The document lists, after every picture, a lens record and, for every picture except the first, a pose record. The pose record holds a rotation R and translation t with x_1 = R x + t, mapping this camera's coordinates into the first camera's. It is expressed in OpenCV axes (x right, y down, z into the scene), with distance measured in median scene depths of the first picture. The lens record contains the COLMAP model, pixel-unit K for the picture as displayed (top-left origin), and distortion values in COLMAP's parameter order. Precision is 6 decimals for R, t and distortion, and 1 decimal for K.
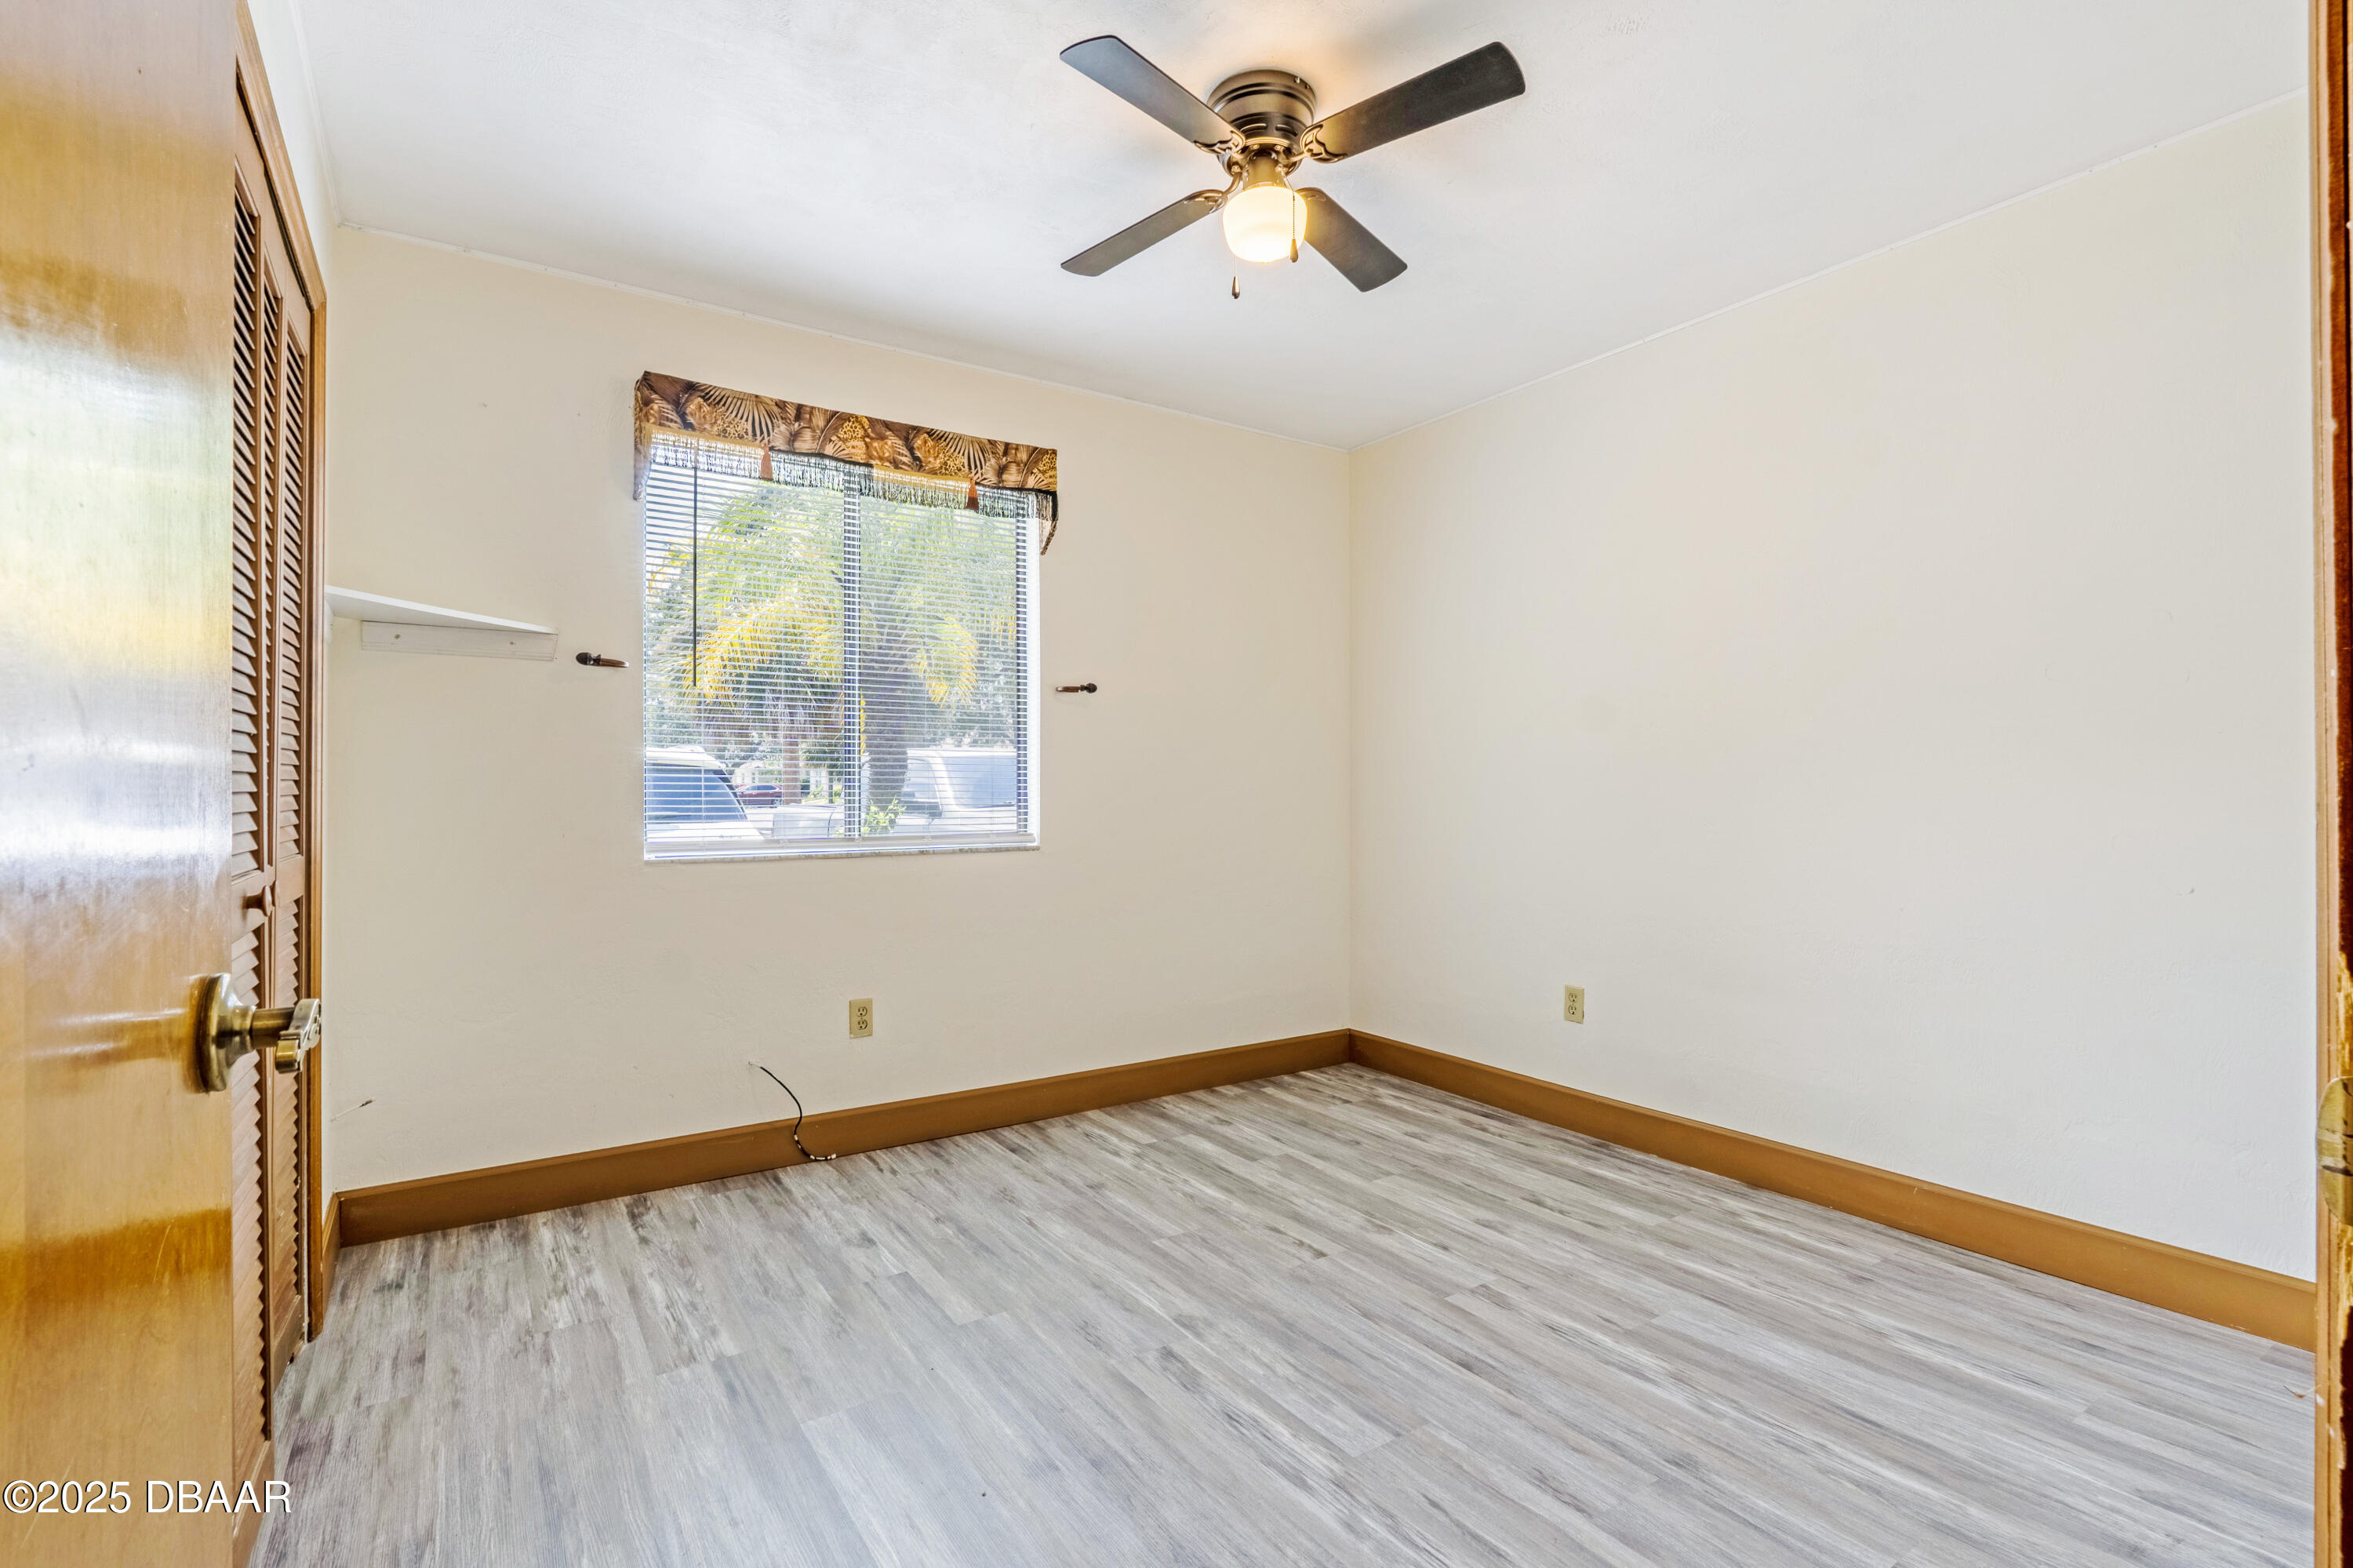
lens RADIAL K [[1085.9, 0, 1182.4], [0, 1085.9, 780.3], [0, 0, 1]] dist [-0.008400, 0.001560]
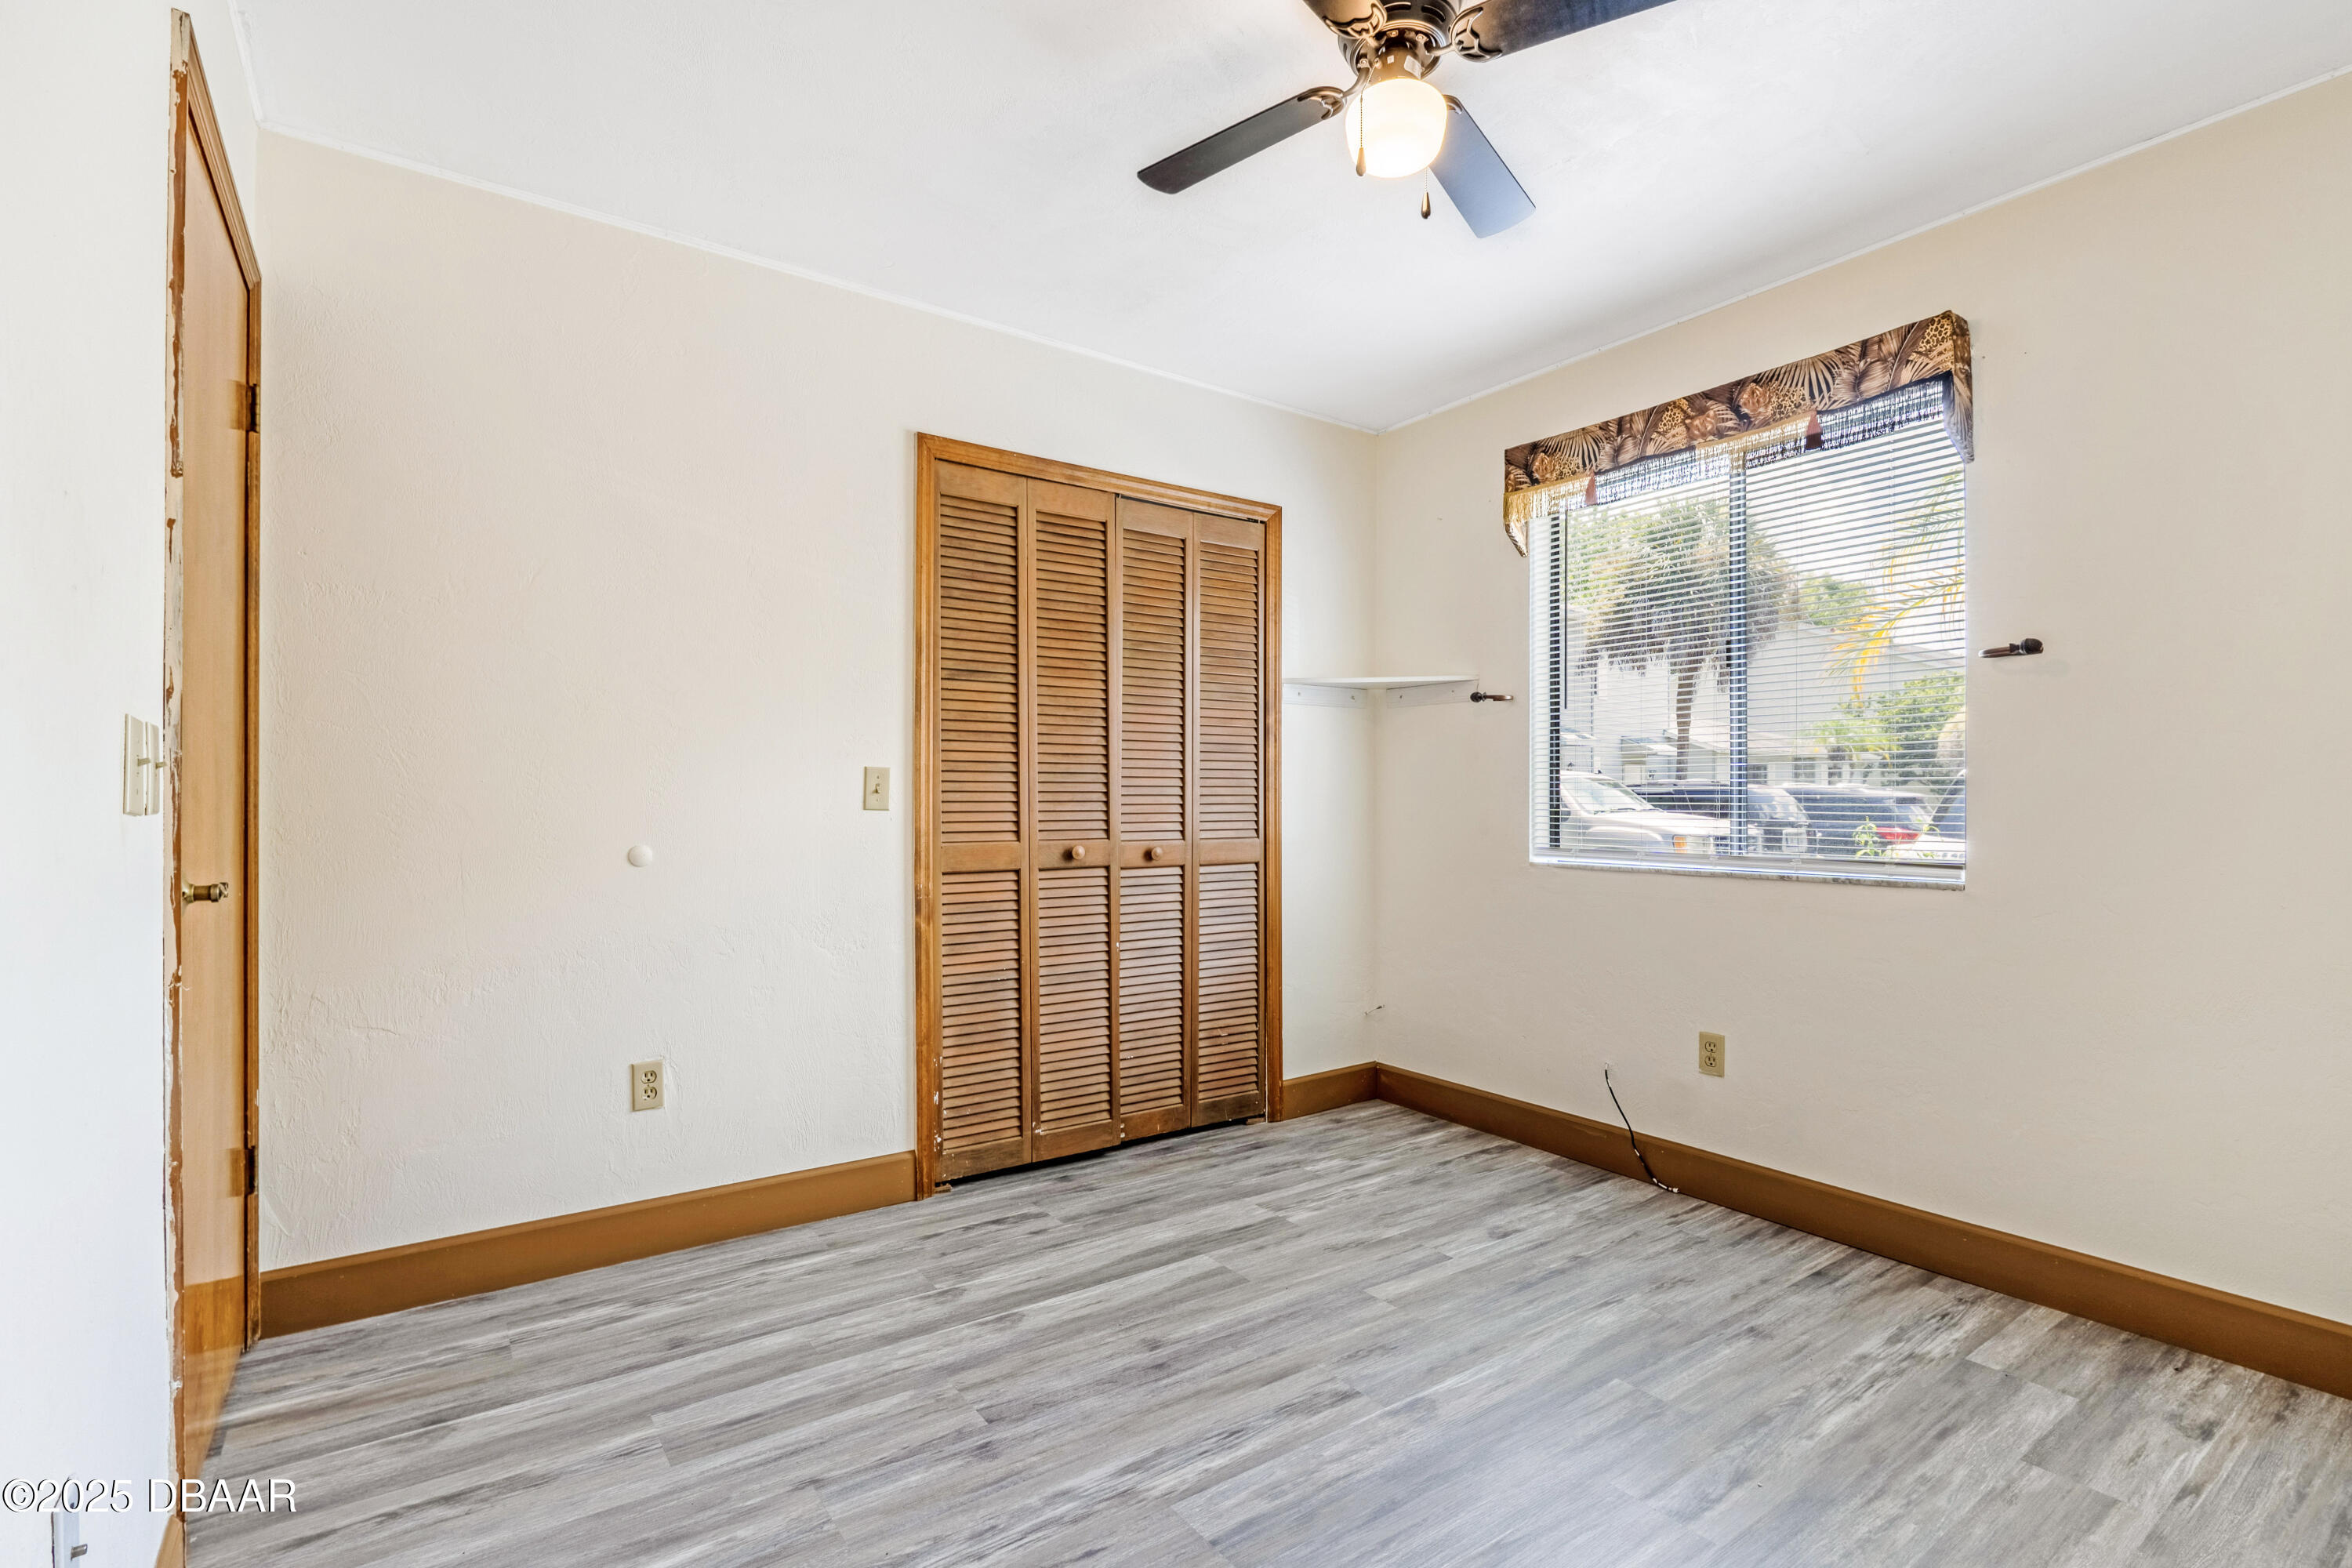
lens RADIAL K [[1085.4, 0, 1182.4], [0, 1085.4, 796.0], [0, 0, 1]] dist [-0.008400, 0.001560]
pose [[0.032032, -0.002590, -0.999483, 0.633121], [0.005879, 0.999980, -0.002403, 0.002761], [0.999470, -0.005799, 0.032047, 0.561835]]
